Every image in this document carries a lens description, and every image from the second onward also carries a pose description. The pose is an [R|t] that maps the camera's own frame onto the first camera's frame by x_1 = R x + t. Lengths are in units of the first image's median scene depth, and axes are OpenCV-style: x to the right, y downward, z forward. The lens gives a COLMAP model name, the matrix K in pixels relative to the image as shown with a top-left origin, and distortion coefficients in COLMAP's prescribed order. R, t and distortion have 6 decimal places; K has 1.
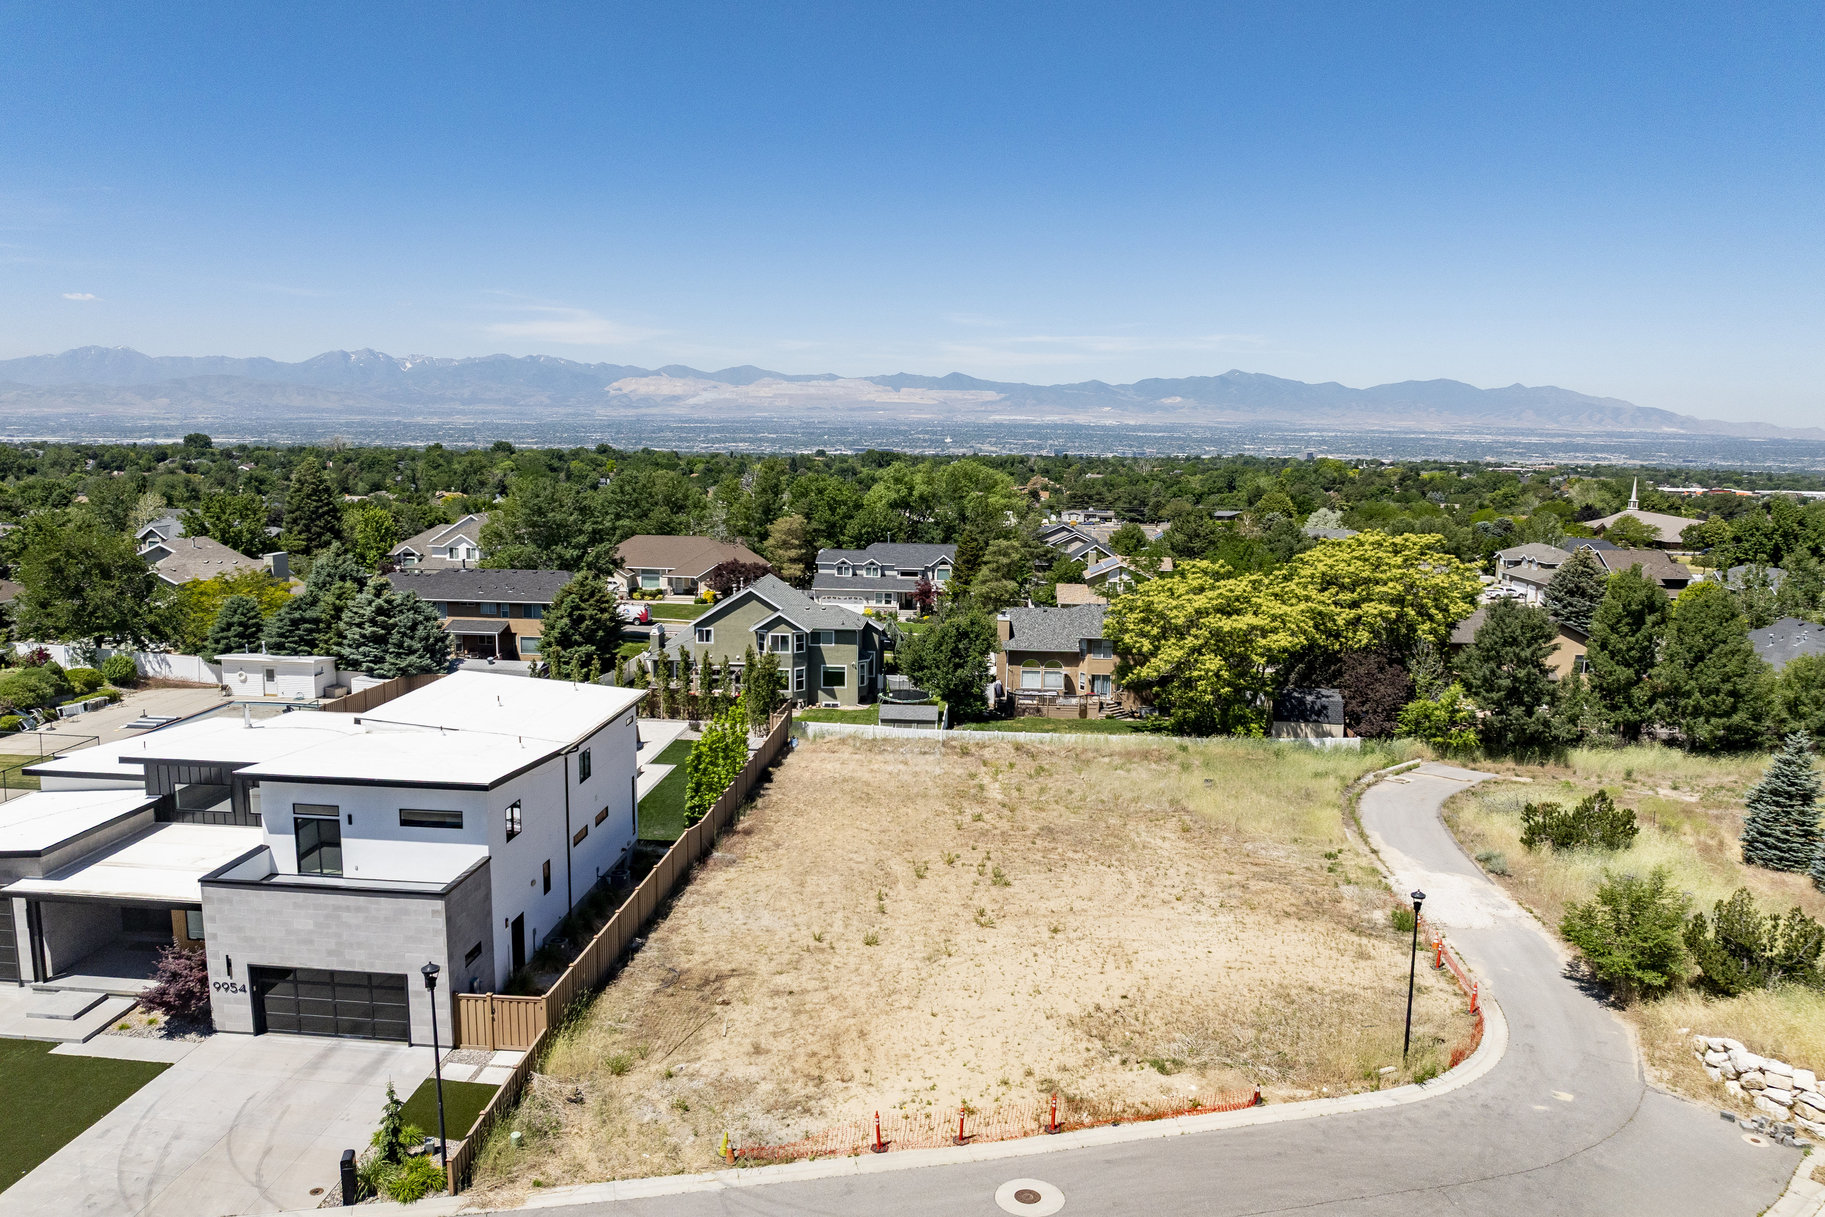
lens RADIAL K [[1331.1, 0, 922.3], [0, 1331.1, 623.1], [0, 0, 1]] dist [-0.034029, -0.005528]
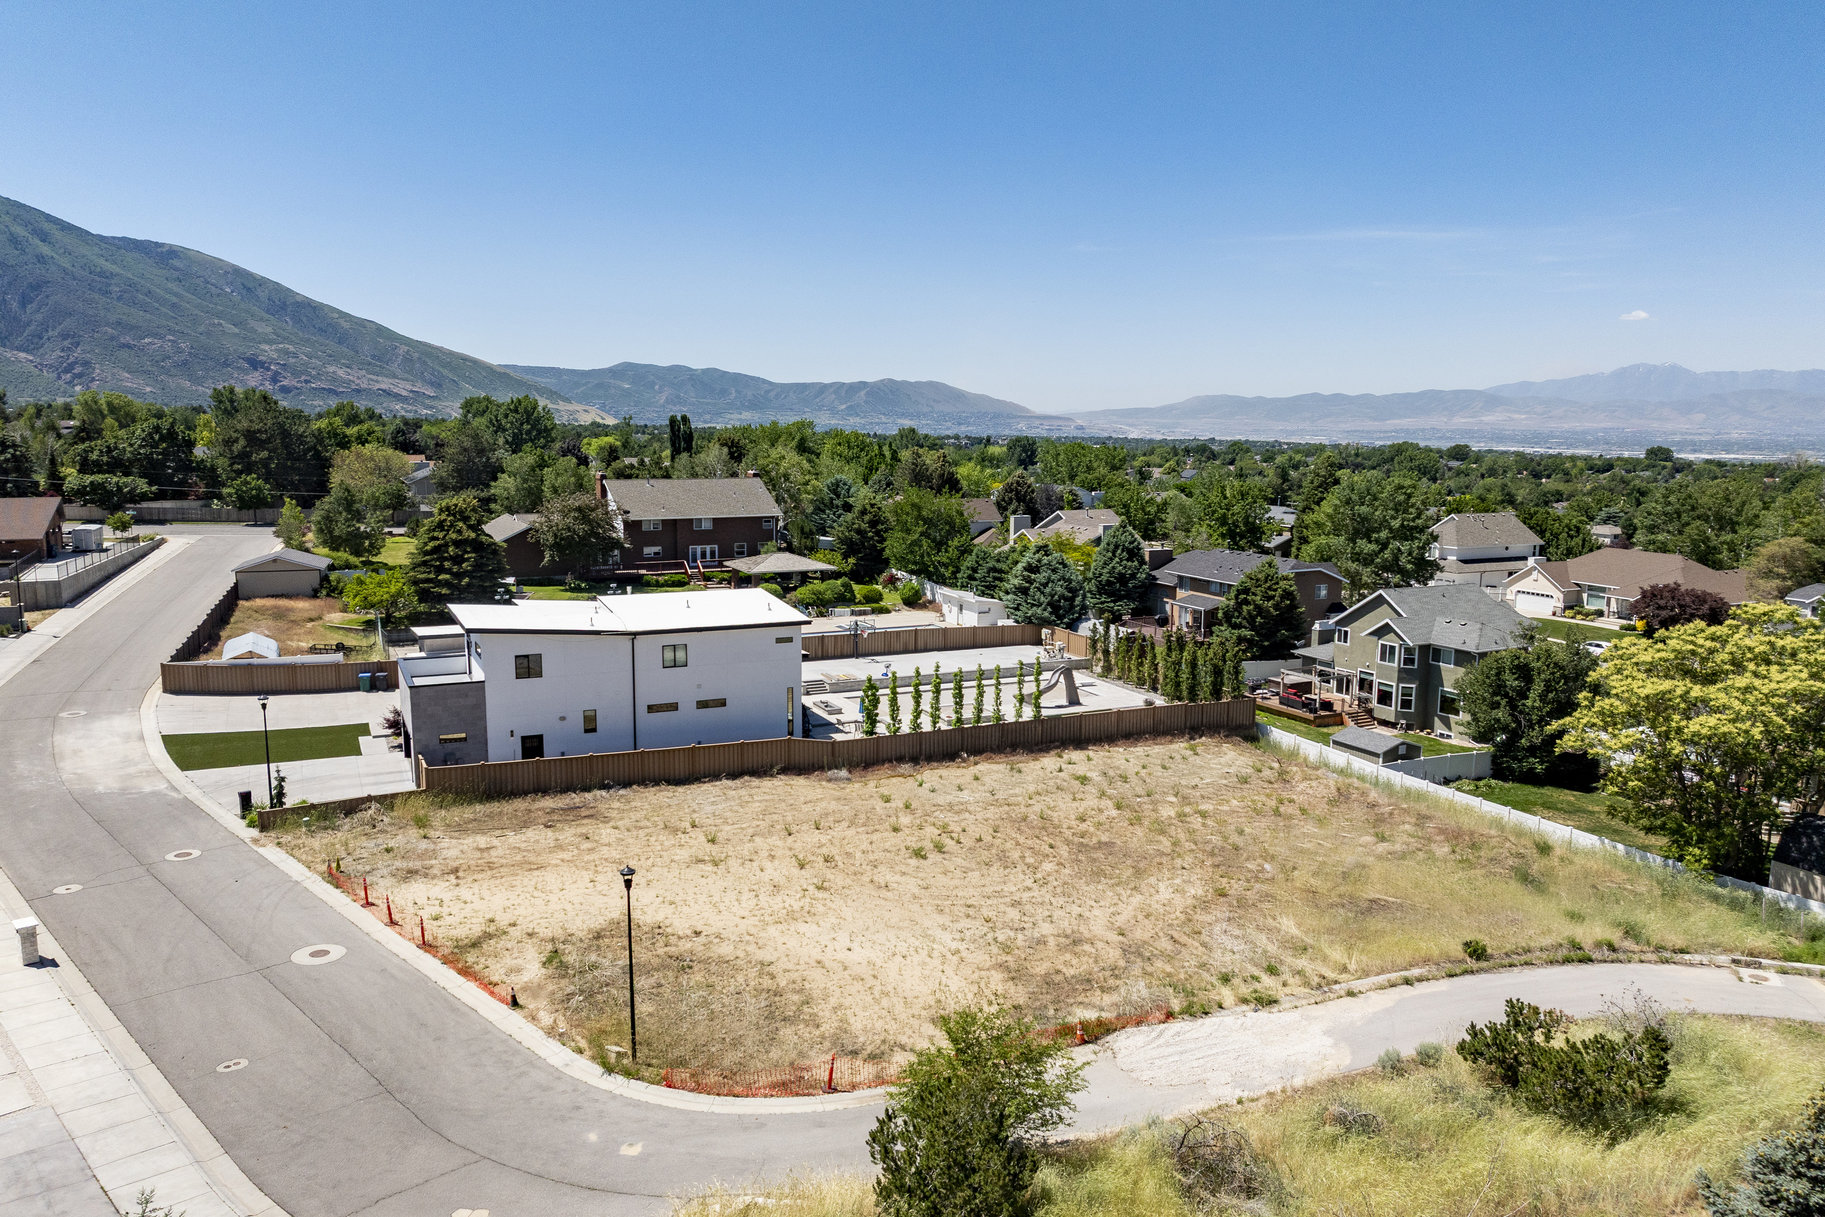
lens RADIAL K [[1331.1, 0, 923.9], [0, 1331.1, 603.0], [0, 0, 1]] dist [-0.034029, -0.005528]
pose [[0.497400, 0.110715, -0.860428, 0.576546], [-0.133529, 0.989774, 0.050168, -0.024855], [0.857184, 0.089938, 0.507097, 0.316640]]
